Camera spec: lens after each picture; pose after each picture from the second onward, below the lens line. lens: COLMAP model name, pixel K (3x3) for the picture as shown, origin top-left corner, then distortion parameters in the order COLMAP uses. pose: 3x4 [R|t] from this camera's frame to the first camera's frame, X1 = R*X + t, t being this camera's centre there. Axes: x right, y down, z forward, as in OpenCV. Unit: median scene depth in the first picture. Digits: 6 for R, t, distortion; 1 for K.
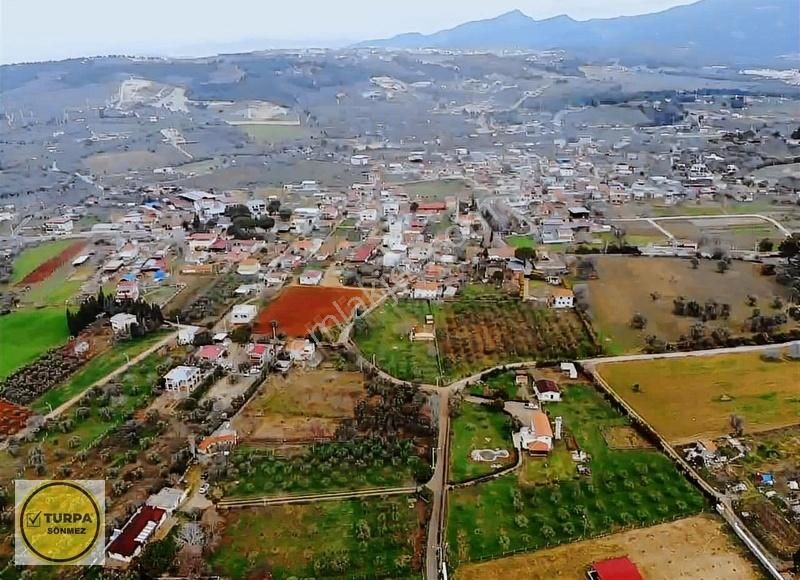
lens RADIAL K [[586.1, 0, 398.2], [0, 586.1, 258.8], [0, 0, 1]] dist [0.074845, -0.192290]
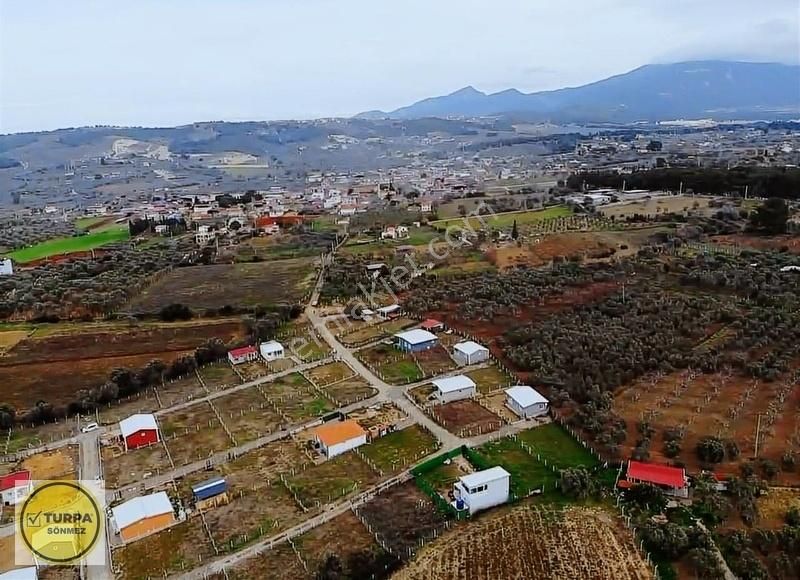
lens RADIAL K [[586.1, 0, 398.2], [0, 586.1, 258.8], [0, 0, 1]] dist [0.074845, -0.192290]
pose [[0.997834, -0.041744, 0.050842, 0.025613], [0.047648, 0.991502, -0.121053, 0.100048], [-0.045357, 0.123214, 0.991343, -0.159144]]
